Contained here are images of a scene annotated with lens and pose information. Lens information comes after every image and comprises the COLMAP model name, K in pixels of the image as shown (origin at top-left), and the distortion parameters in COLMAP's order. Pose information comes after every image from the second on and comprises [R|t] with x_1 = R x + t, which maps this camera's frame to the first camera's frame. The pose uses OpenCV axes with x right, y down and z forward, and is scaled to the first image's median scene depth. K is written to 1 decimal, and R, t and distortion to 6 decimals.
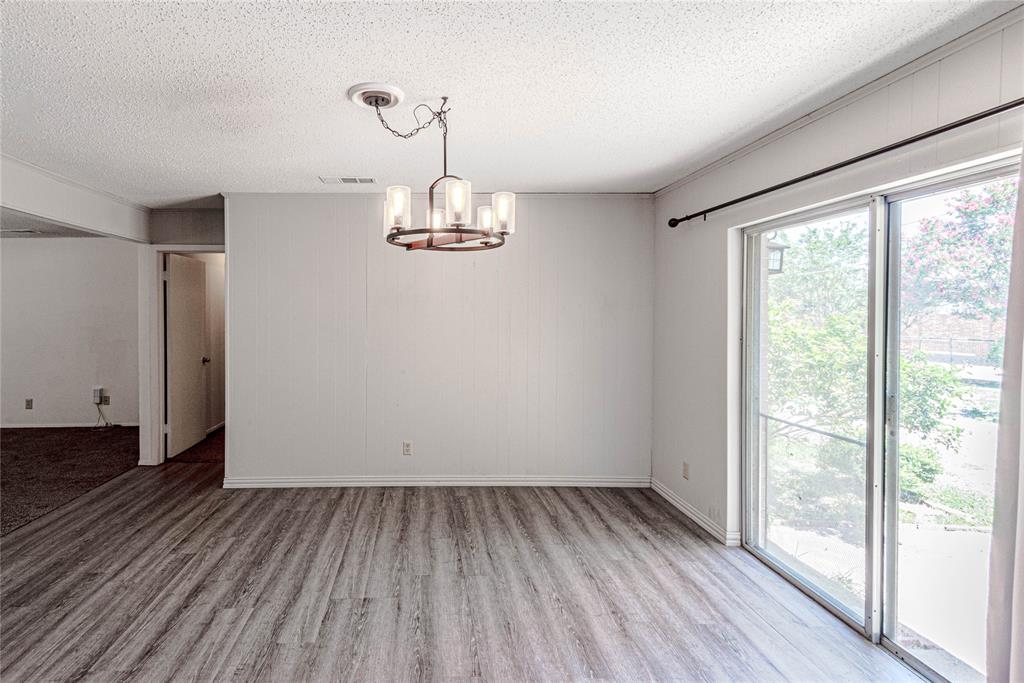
lens RADIAL K [[508.6, 0, 409.3], [0, 508.6, 320.8], [0, 0, 1]] dist [0.027825, -0.025226]
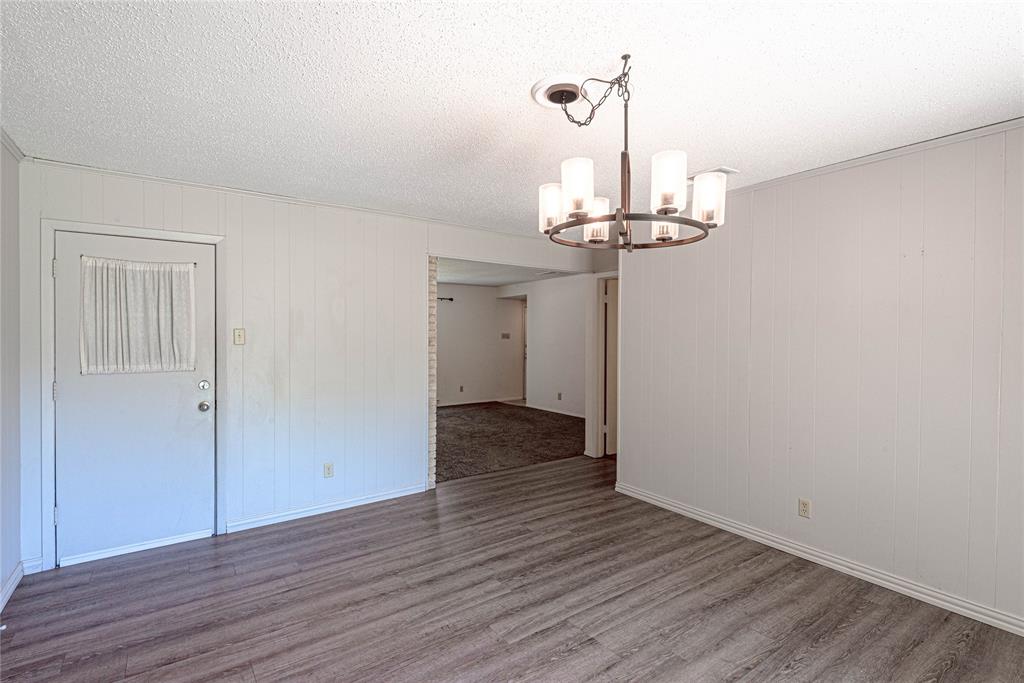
lens RADIAL K [[463.8, 0, 512.0], [0, 463.8, 341.5], [0, 0, 1]] dist [0.026949, -0.017877]
pose [[0.575025, 0.019448, -0.817905, 0.377891], [-0.016312, 0.999791, 0.012305, 0.000197], [0.817974, 0.006266, 0.575222, 0.292930]]
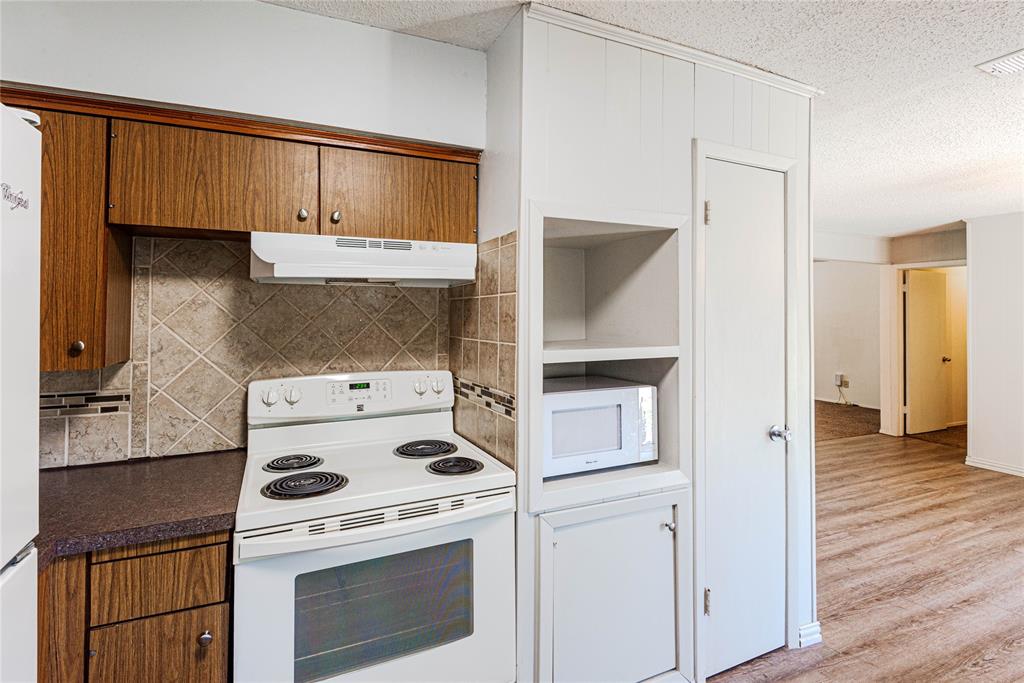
lens RADIAL K [[465.1, 0, 479.6], [0, 465.1, 303.2], [0, 0, 1]] dist [-0.001022, -0.001280]
pose [[0.394408, -0.015663, -0.918802, 0.223756], [-0.026926, 0.999228, -0.028592, 0.015828], [0.918541, 0.036017, 0.393682, -0.570698]]
